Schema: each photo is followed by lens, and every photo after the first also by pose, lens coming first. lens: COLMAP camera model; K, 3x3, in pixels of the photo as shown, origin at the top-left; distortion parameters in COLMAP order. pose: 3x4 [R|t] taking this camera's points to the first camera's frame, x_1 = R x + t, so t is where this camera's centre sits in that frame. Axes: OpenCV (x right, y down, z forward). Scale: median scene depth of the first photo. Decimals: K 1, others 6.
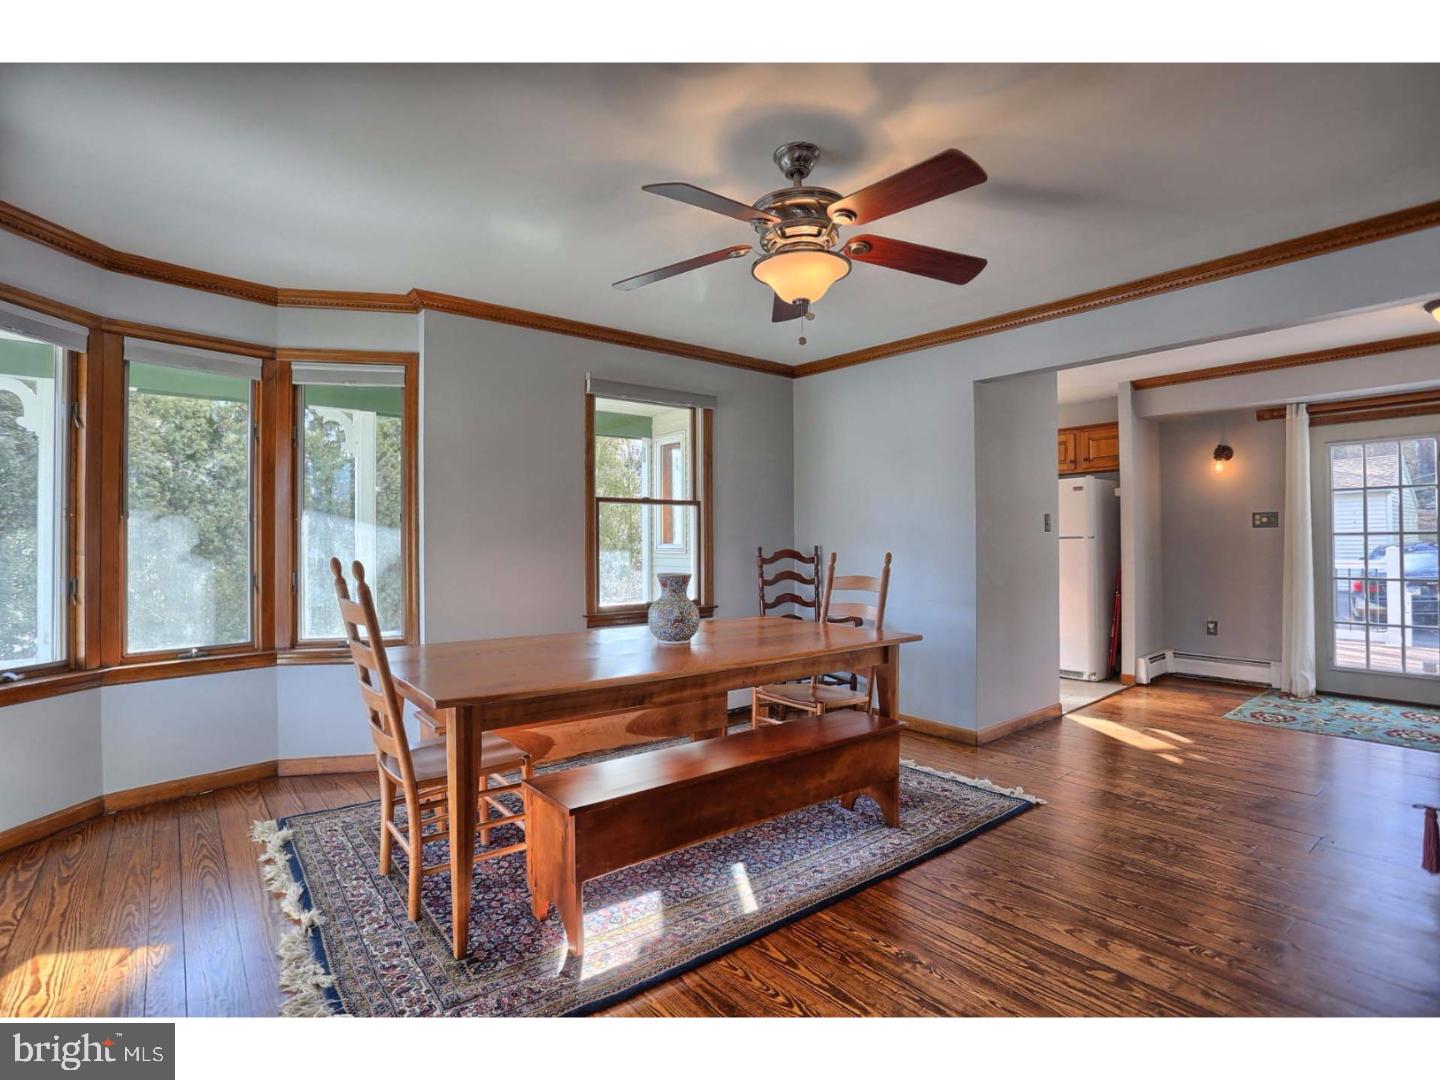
lens RADIAL K [[717.5, 0, 722.7], [0, 717.5, 534.2], [0, 0, 1]] dist [-0.064343, 0.026740]
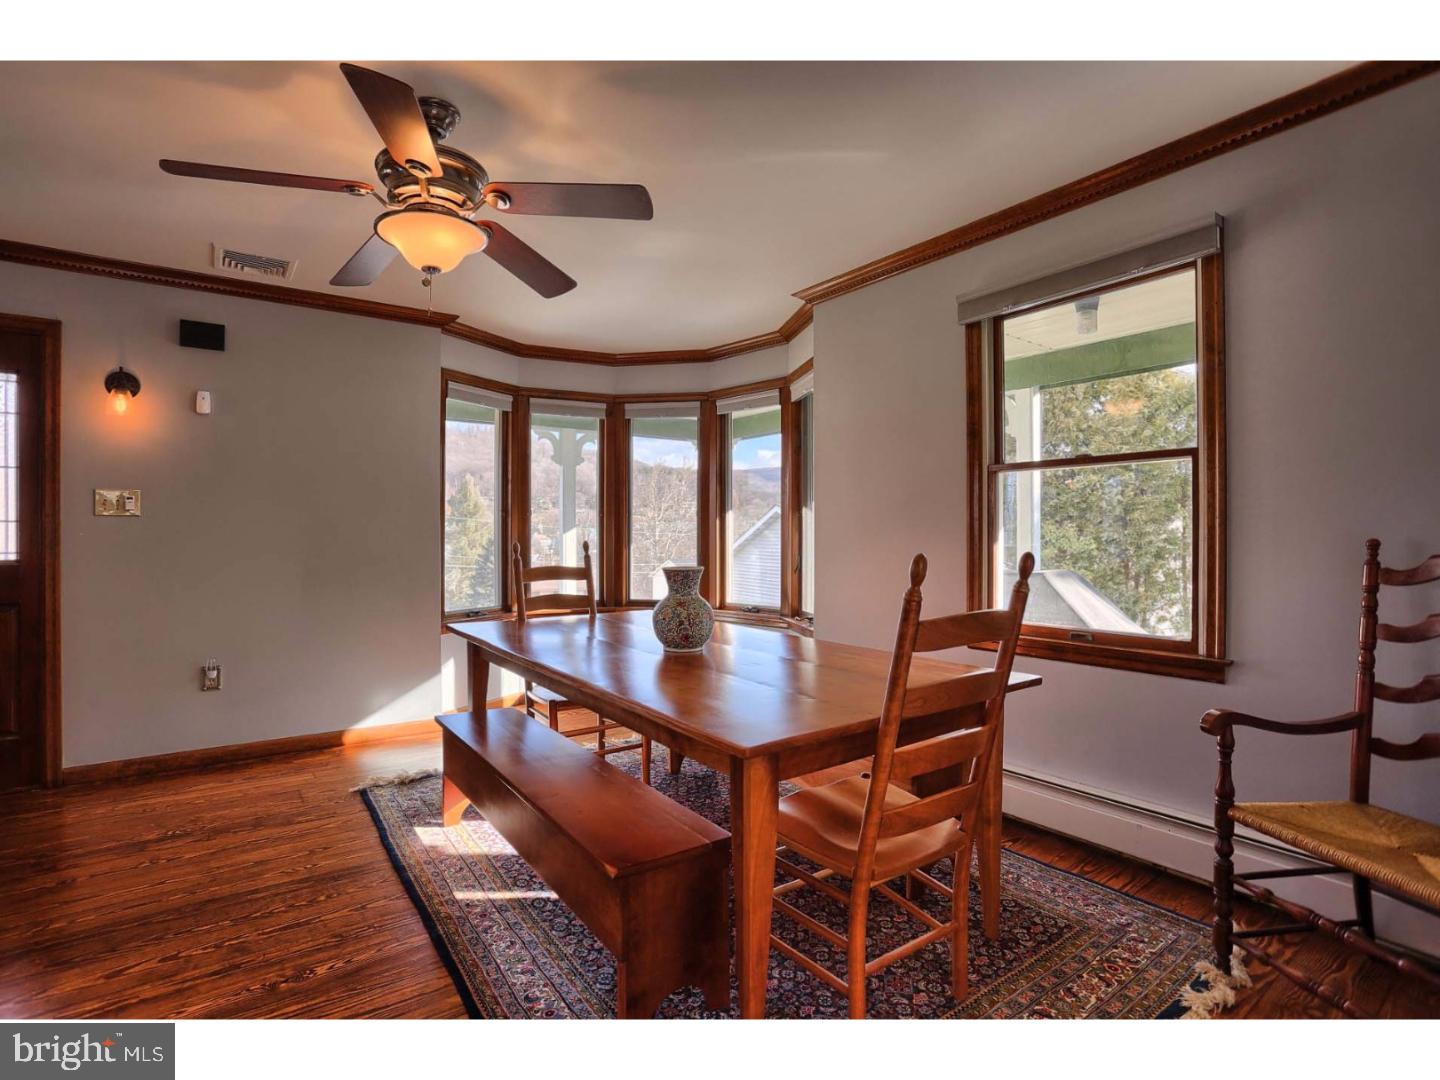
lens RADIAL K [[717.5, 0, 722.7], [0, 717.5, 534.2], [0, 0, 1]] dist [-0.064343, 0.026740]
pose [[-0.080386, 0.004798, -0.996752, 0.780166], [0.013718, 0.999899, 0.003706, 0.014014], [0.996669, -0.013375, -0.080444, 1.135990]]
